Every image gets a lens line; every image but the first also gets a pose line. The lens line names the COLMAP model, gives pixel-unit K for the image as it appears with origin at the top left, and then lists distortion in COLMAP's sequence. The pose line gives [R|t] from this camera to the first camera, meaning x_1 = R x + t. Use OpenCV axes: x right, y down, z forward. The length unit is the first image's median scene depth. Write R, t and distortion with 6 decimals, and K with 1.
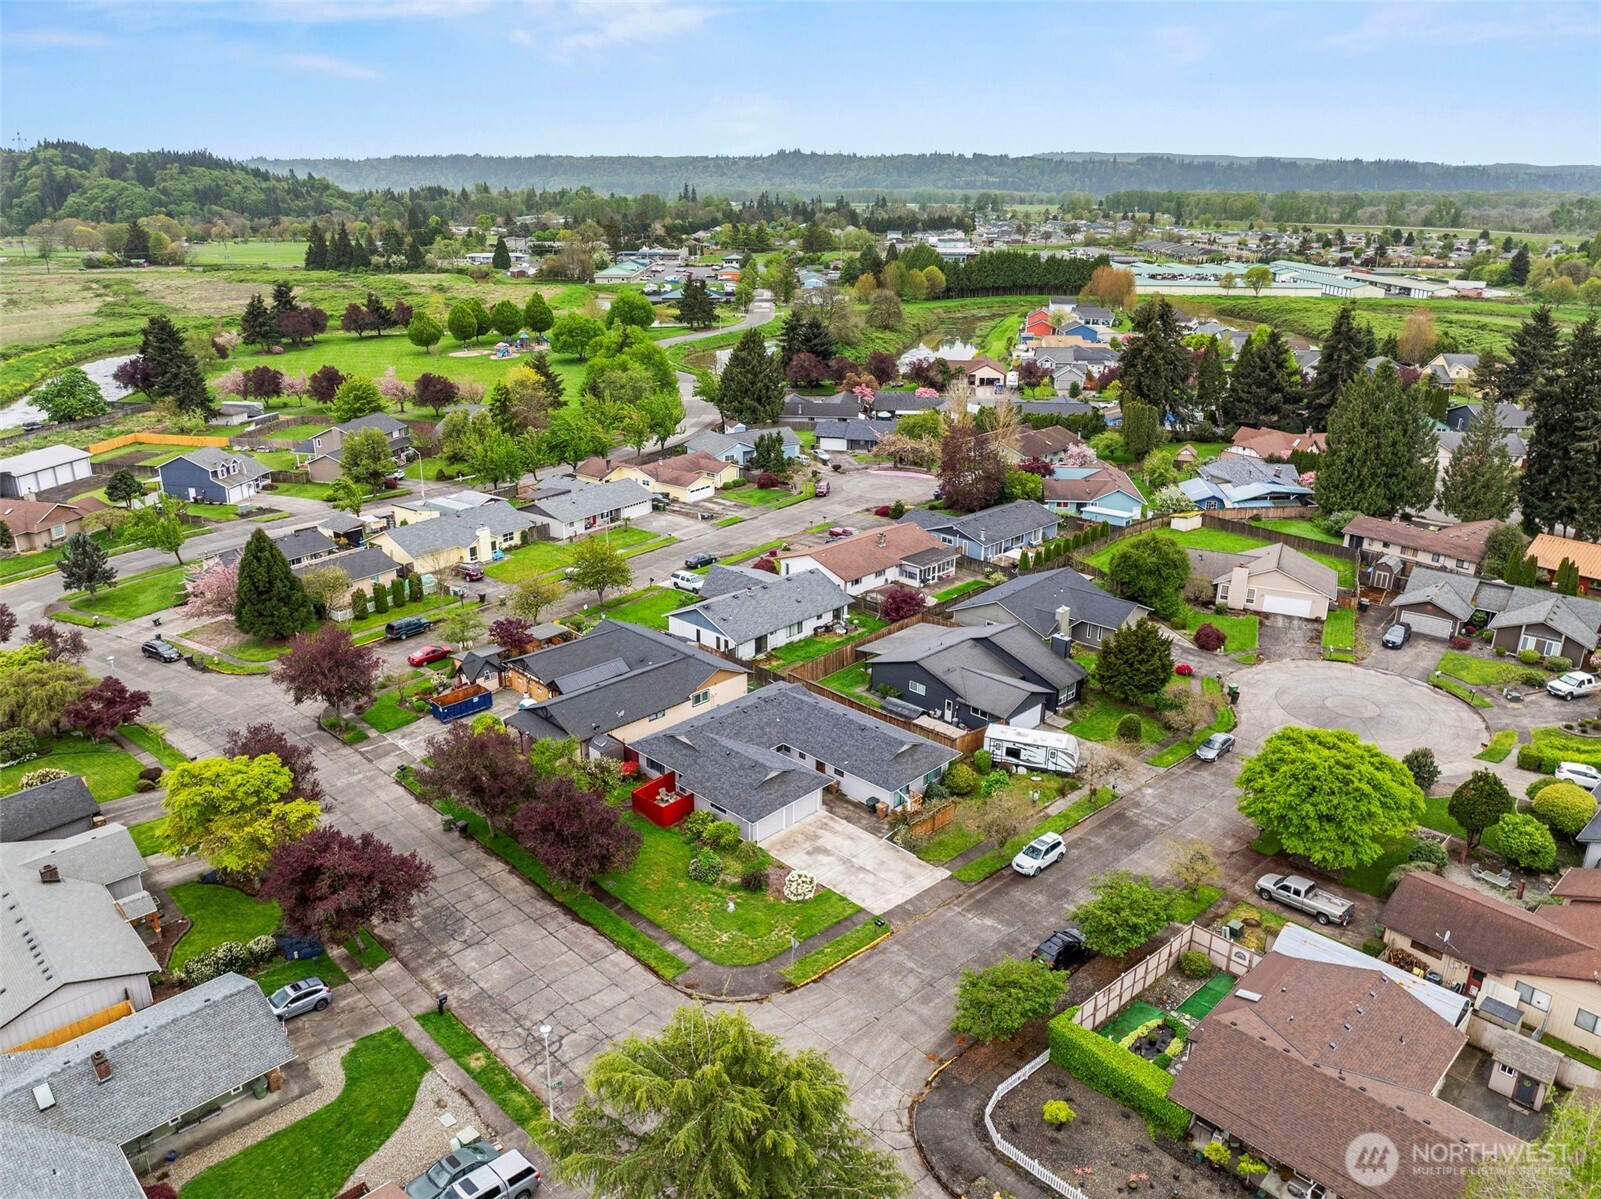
lens RADIAL K [[1167.9, 0, 796.0], [0, 1167.9, 597.3], [0, 0, 1]] dist [-0.035831, 0.000313]
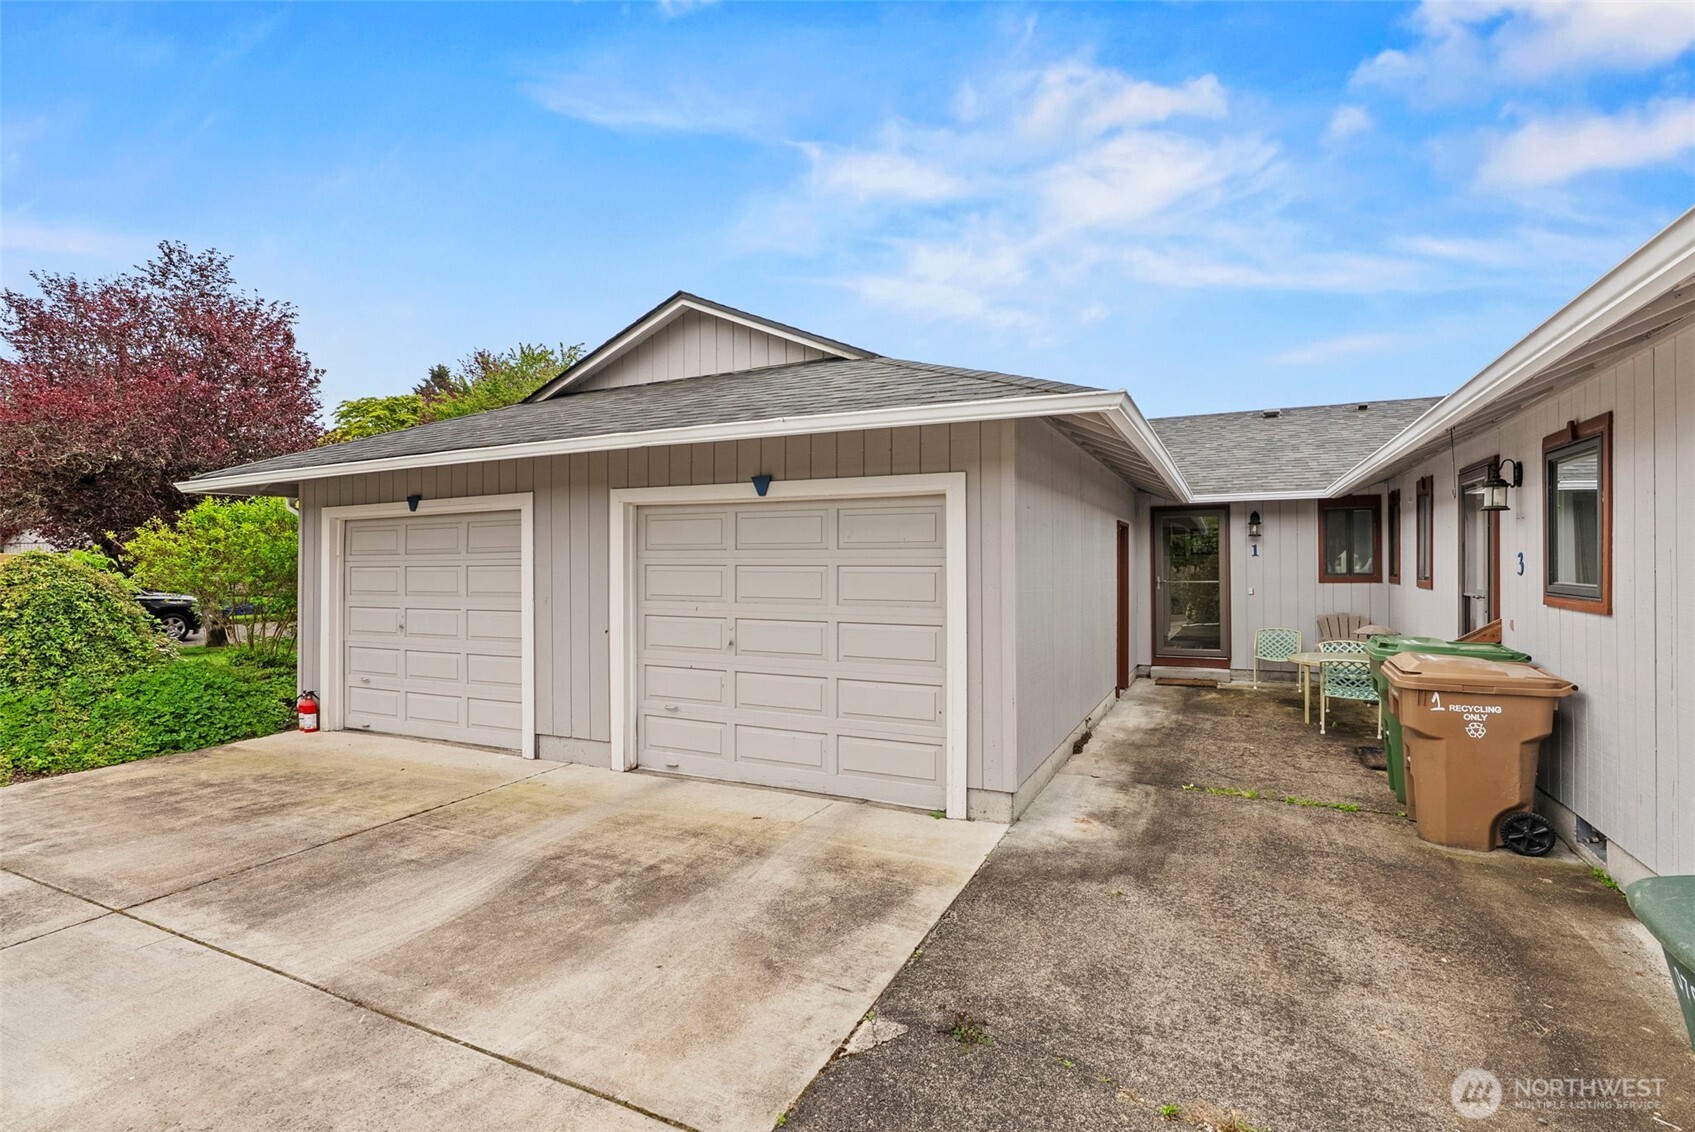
lens RADIAL K [[807.7, 0, 843.6], [0, 807.7, 562.1], [0, 0, 1]] dist [-0.006125, 0.001399]
pose [[0.311626, -0.010694, -0.950145, 0.048778], [-0.320640, 0.940103, -0.115744, 0.119413], [0.894472, 0.340723, 0.289531, 0.661101]]
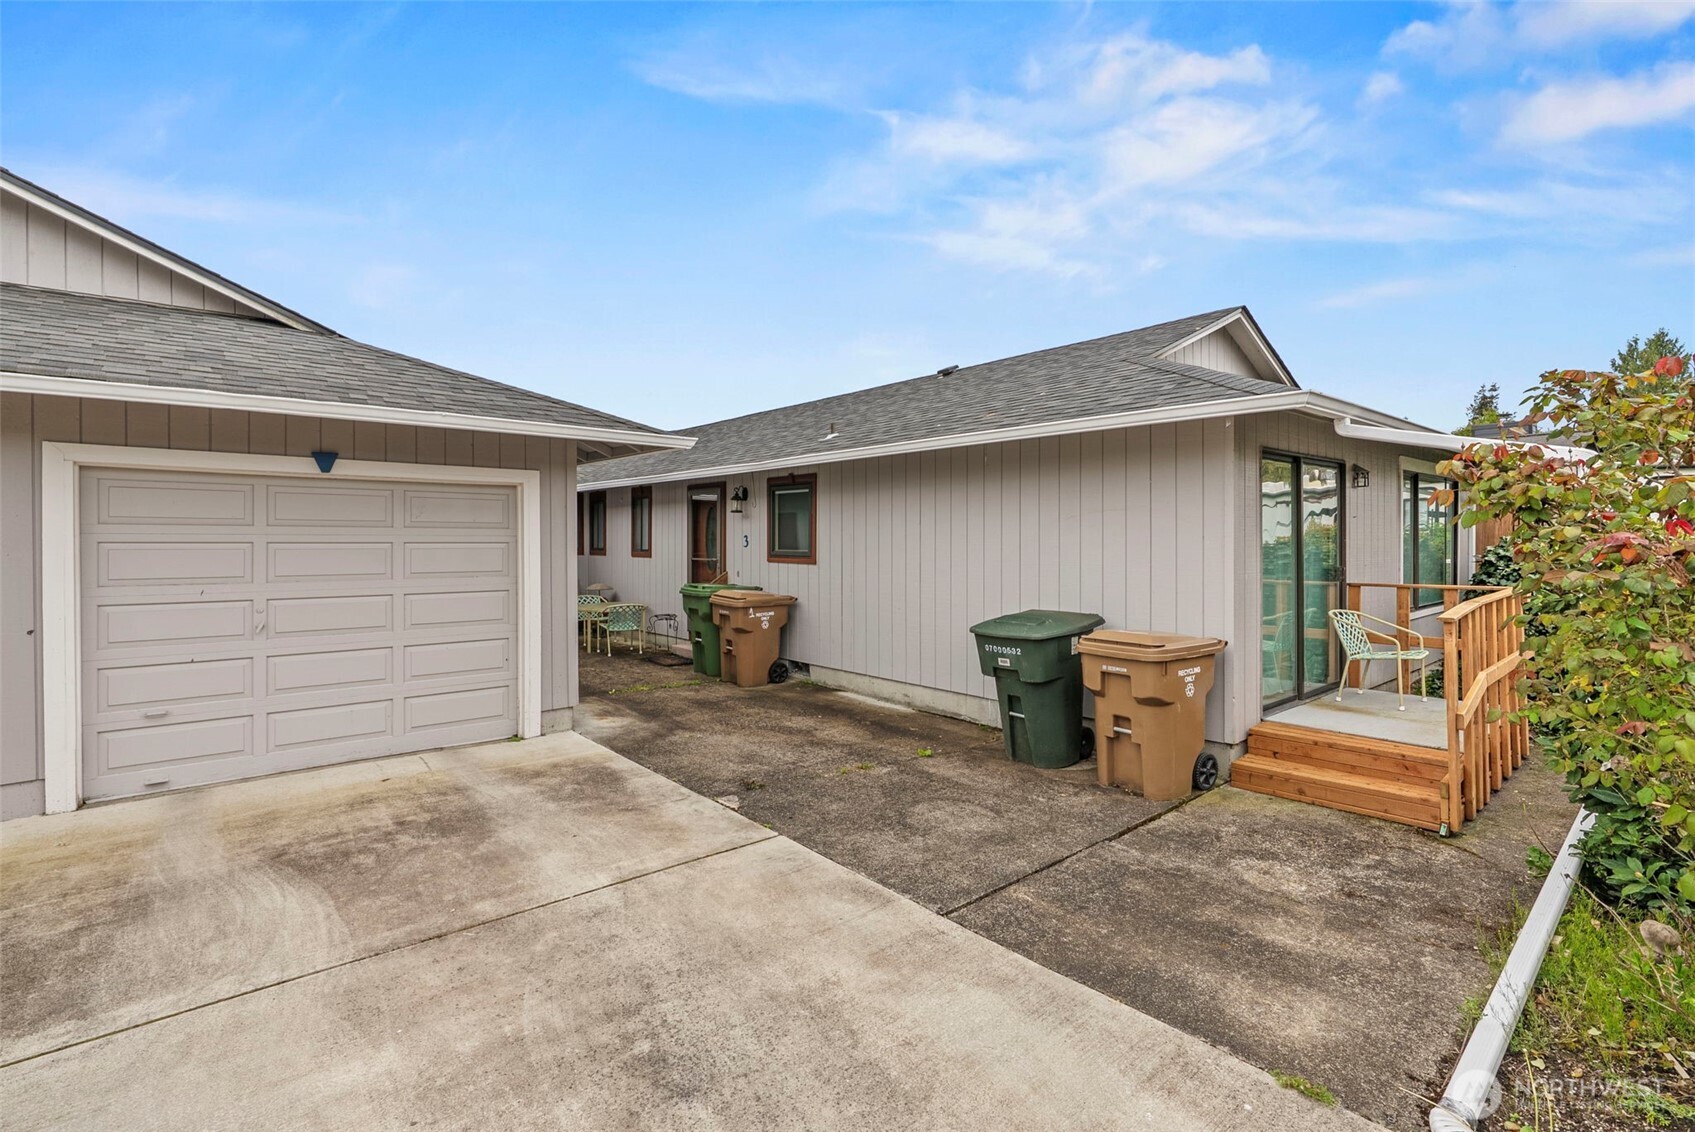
lens RADIAL K [[784.0, 0, 857.0], [0, 784.0, 542.5], [0, 0, 1]] dist [-0.015373, 0.005983]
pose [[0.996289, -0.008153, -0.085685, 0.037778], [-0.021393, 0.940808, -0.338264, 0.129530], [0.083371, 0.338842, 0.937142, 0.632901]]
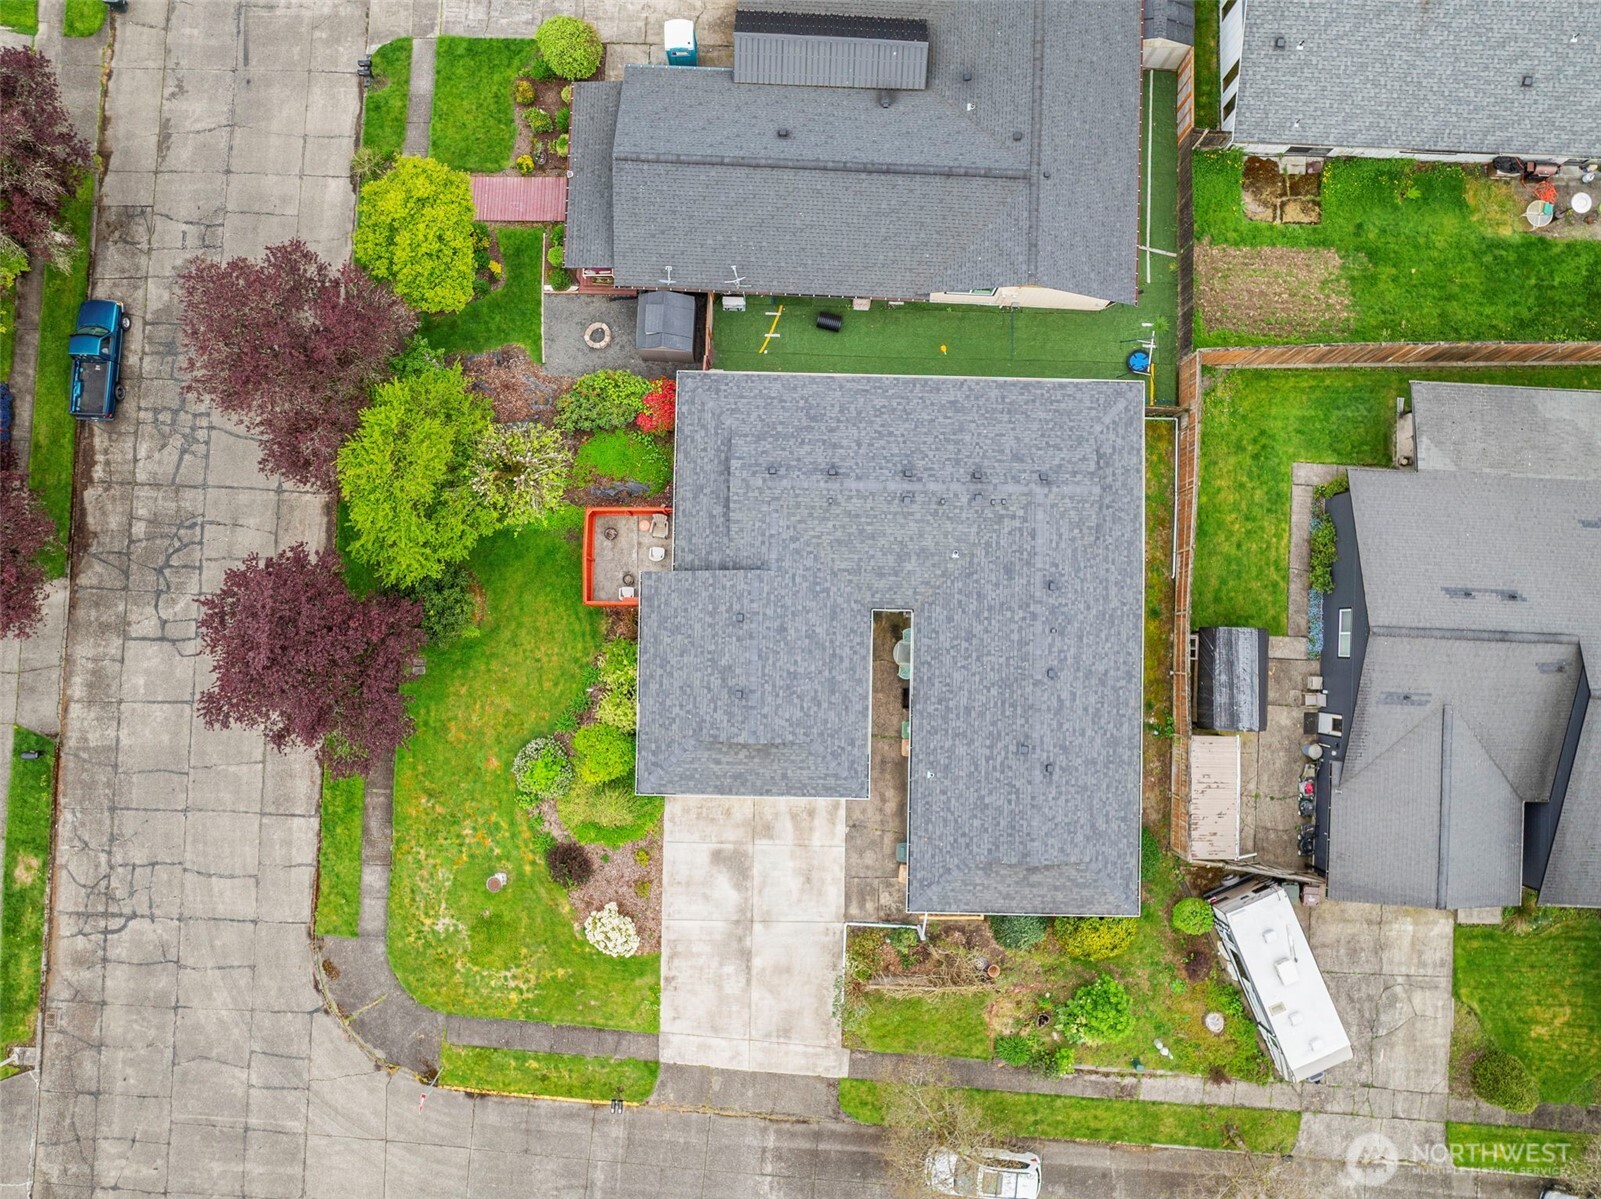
lens RADIAL K [[1154.2, 0, 800.5], [0, 1154.2, 599.5], [0, 0, 1]] dist [-0.055945, 0.027876]
pose [[0.681777, 0.731327, -0.018497, -0.026275], [-0.256816, 0.262939, 0.930005, -0.212311], [0.685001, -0.629305, 0.367082, 0.578075]]
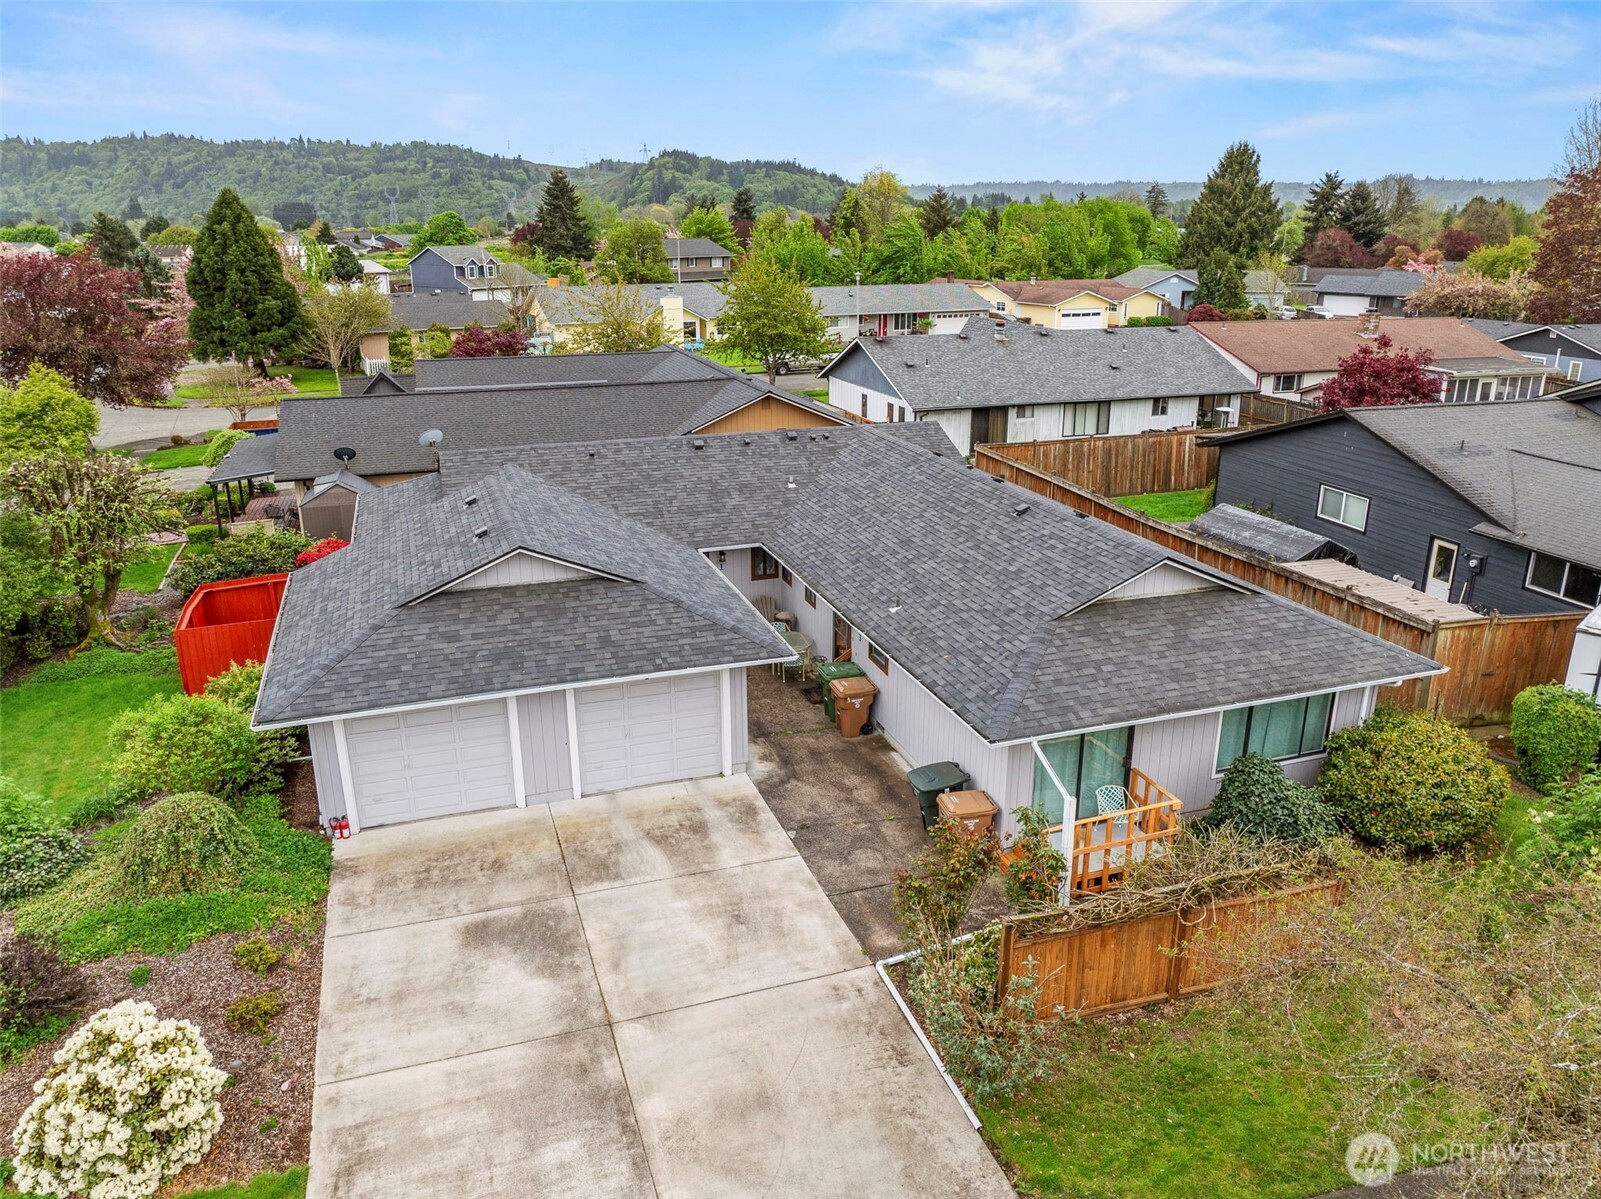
lens RADIAL K [[1154.2, 0, 800.5], [0, 1154.2, 599.5], [0, 0, 1]] dist [-0.055945, 0.027876]
pose [[0.891452, 0.137140, -0.431863, 0.088535], [-0.149753, 0.988711, 0.004849, 0.098155], [0.427653, 0.060351, 0.901926, 0.538630]]
